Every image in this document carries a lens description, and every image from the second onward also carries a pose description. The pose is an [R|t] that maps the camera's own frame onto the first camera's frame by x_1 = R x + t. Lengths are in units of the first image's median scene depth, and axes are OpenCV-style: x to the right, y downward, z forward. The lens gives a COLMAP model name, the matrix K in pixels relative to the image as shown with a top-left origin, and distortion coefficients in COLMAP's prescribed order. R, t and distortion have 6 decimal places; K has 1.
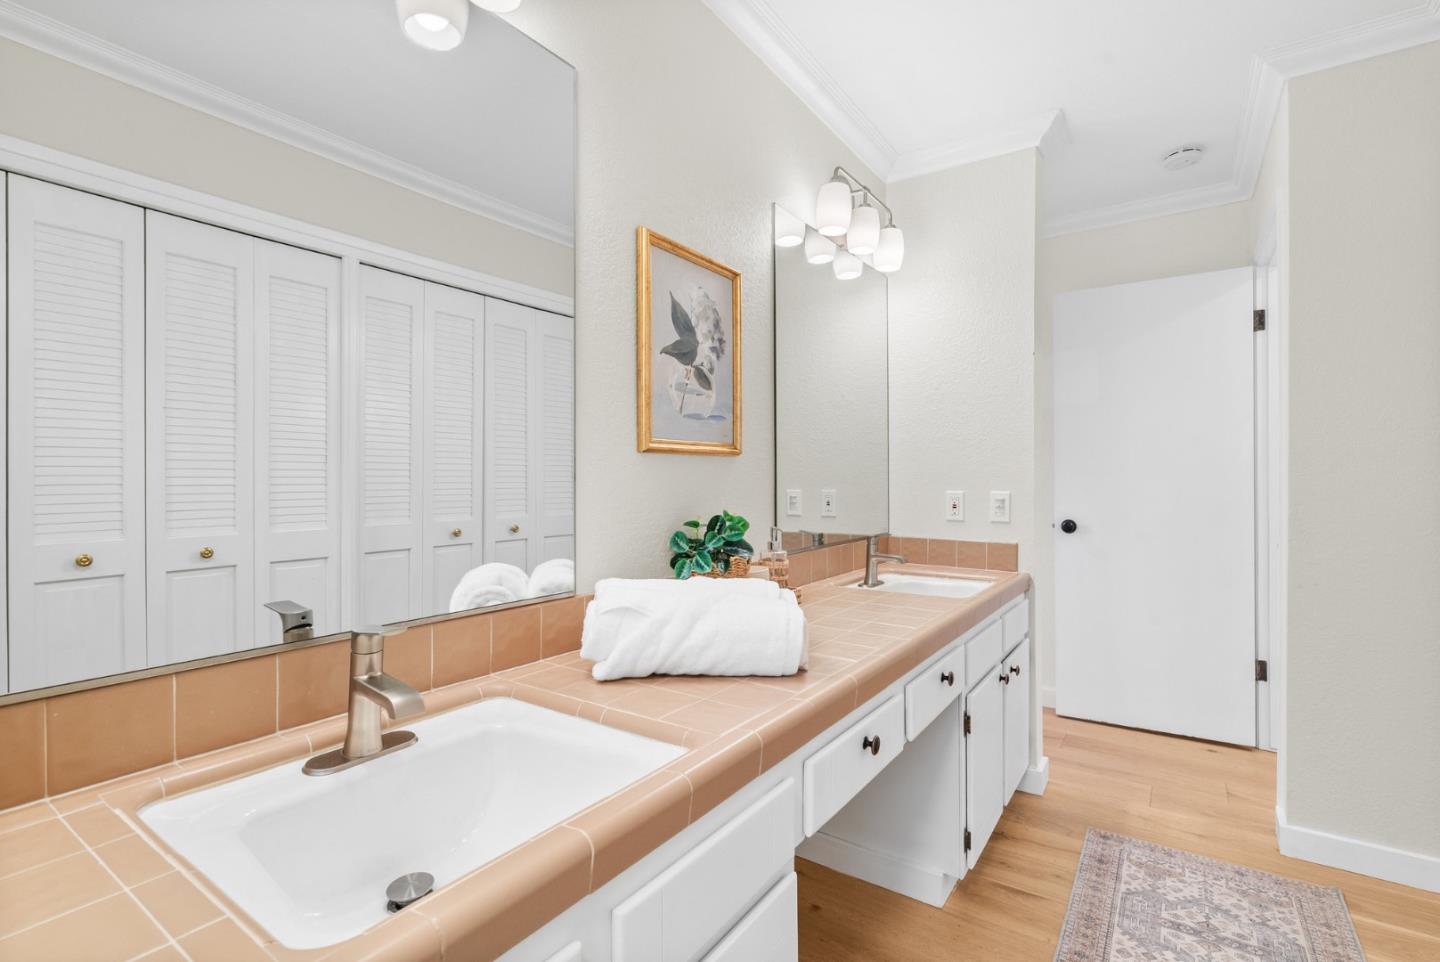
lens RADIAL K [[664.9, 0, 719.4], [0, 664.9, 475.5], [0, 0, 1]] dist [-0.000586, 0.000152]
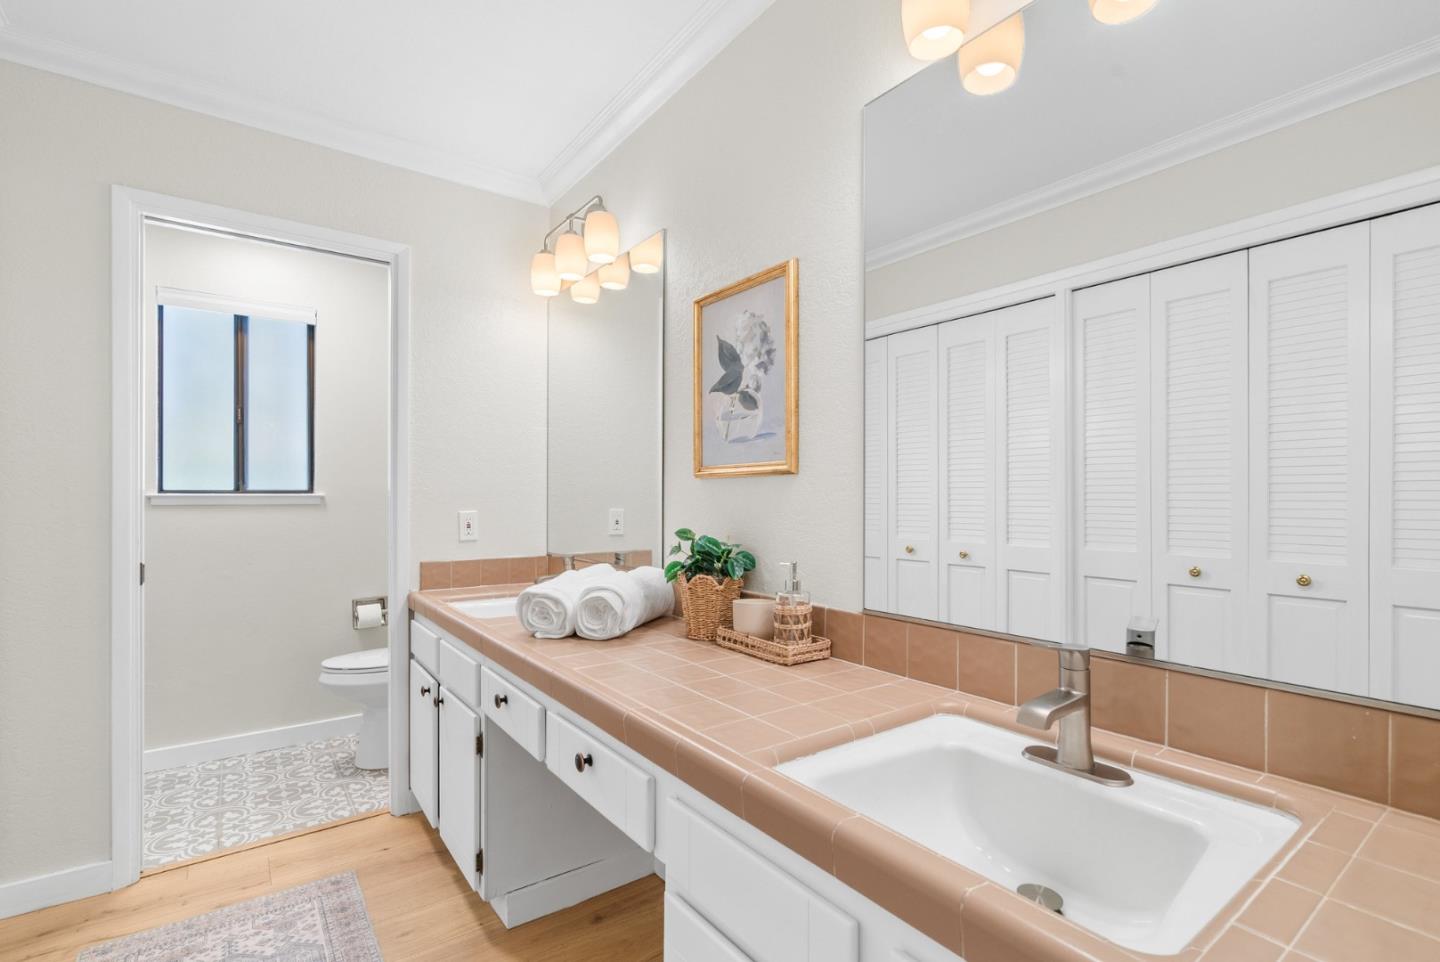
lens RADIAL K [[638.9, 0, 723.9], [0, 638.9, 504.5], [0, 0, 1]] dist [-0.013661, -0.000040]
pose [[-0.291138, 0.011366, -0.956613, 0.897653], [0.001814, 0.999934, 0.011328, 0.000778], [0.956679, 0.001563, -0.291140, 1.226951]]
